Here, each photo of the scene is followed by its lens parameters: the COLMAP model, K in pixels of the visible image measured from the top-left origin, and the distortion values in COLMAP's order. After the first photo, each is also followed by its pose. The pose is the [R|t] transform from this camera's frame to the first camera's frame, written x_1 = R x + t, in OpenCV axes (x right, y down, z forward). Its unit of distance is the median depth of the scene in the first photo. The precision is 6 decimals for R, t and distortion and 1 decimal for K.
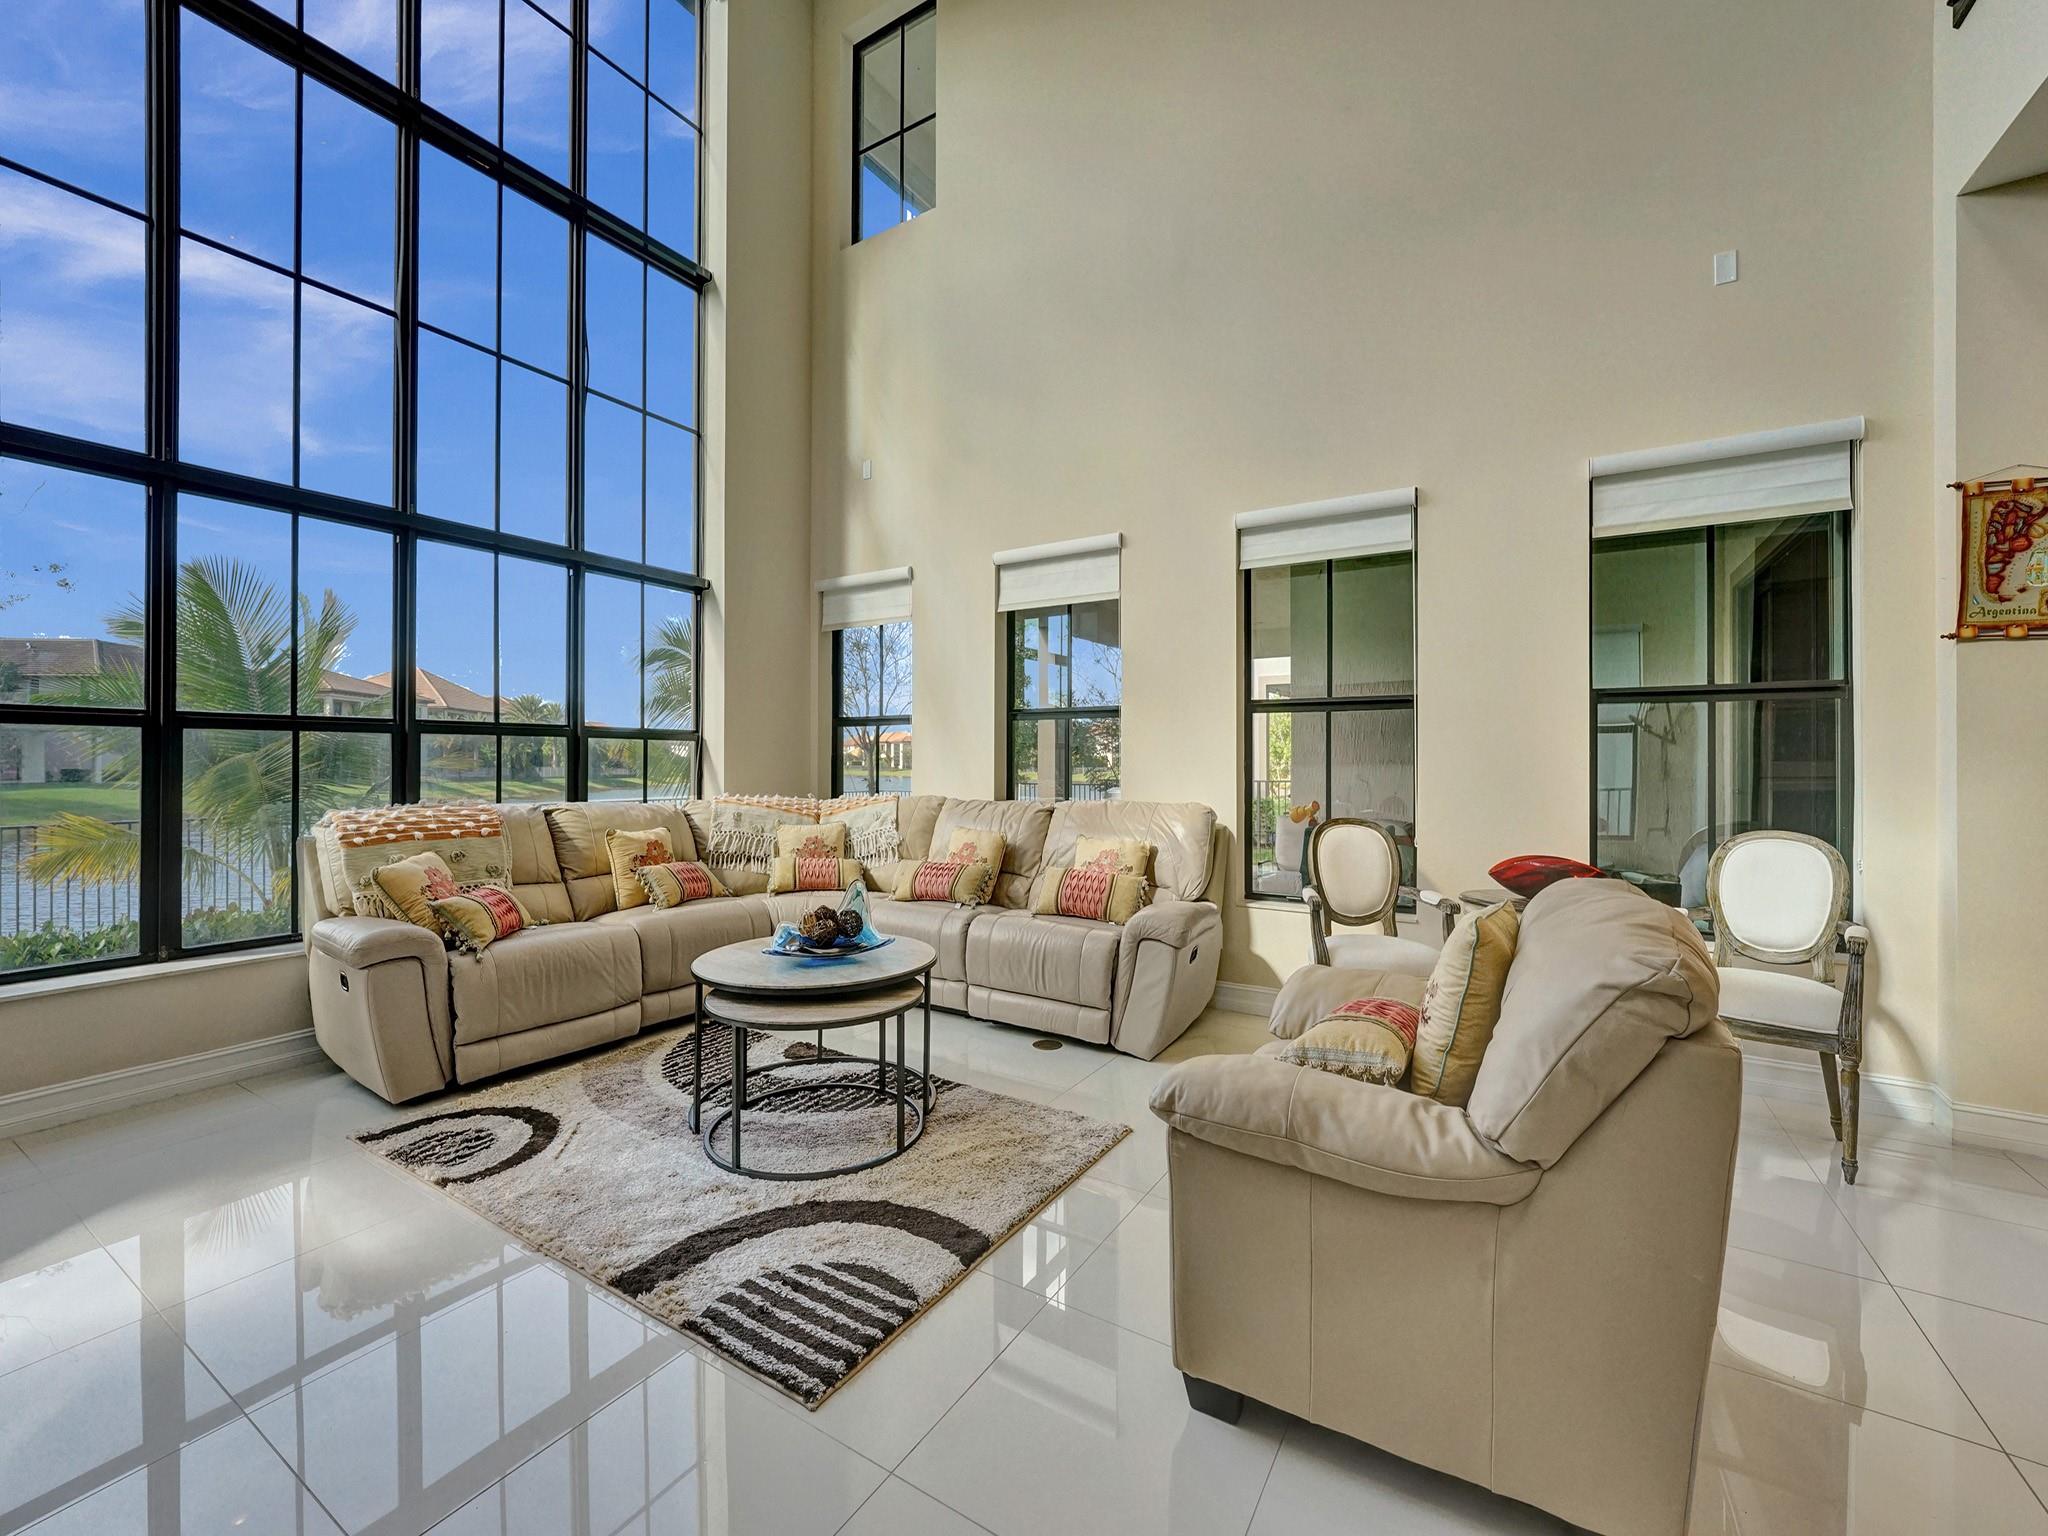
lens RADIAL K [[829.4, 0, 1026.5], [0, 829.4, 766.3], [0, 0, 1]] dist [-0.027779, 0.004851]
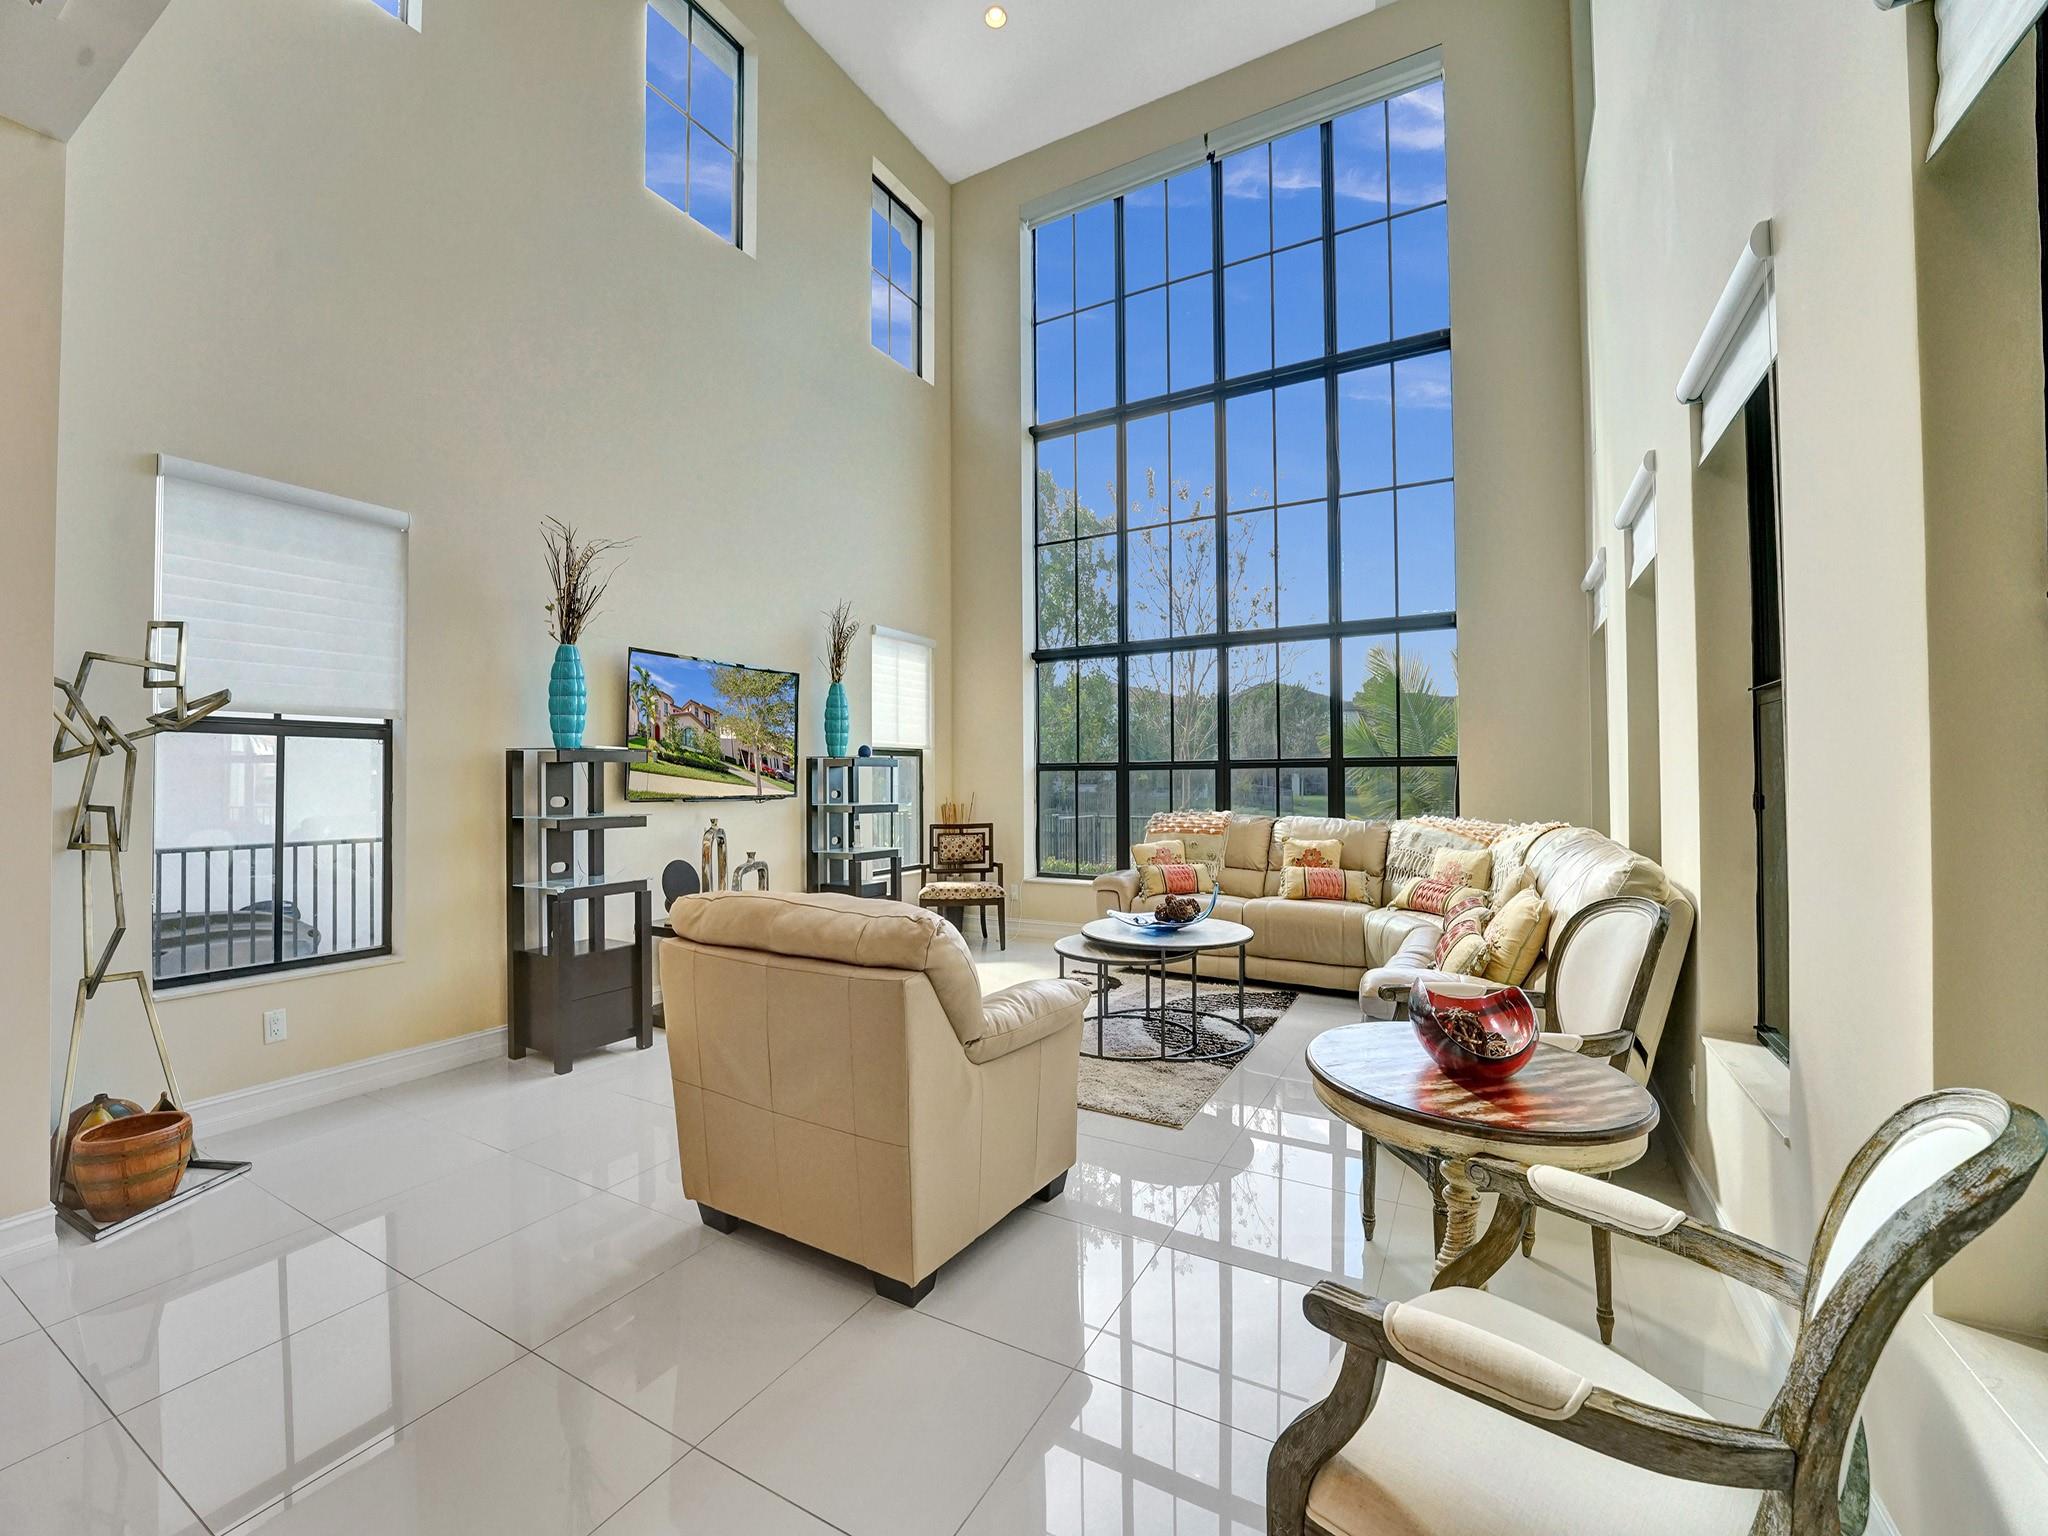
lens RADIAL K [[829.4, 0, 1026.5], [0, 829.4, 766.3], [0, 0, 1]] dist [-0.027779, 0.004851]
pose [[0.042957, -0.029425, -0.998644, 0.967656], [-0.004135, 0.999552, -0.029629, 0.003979], [0.999068, 0.005402, 0.042816, 0.608321]]
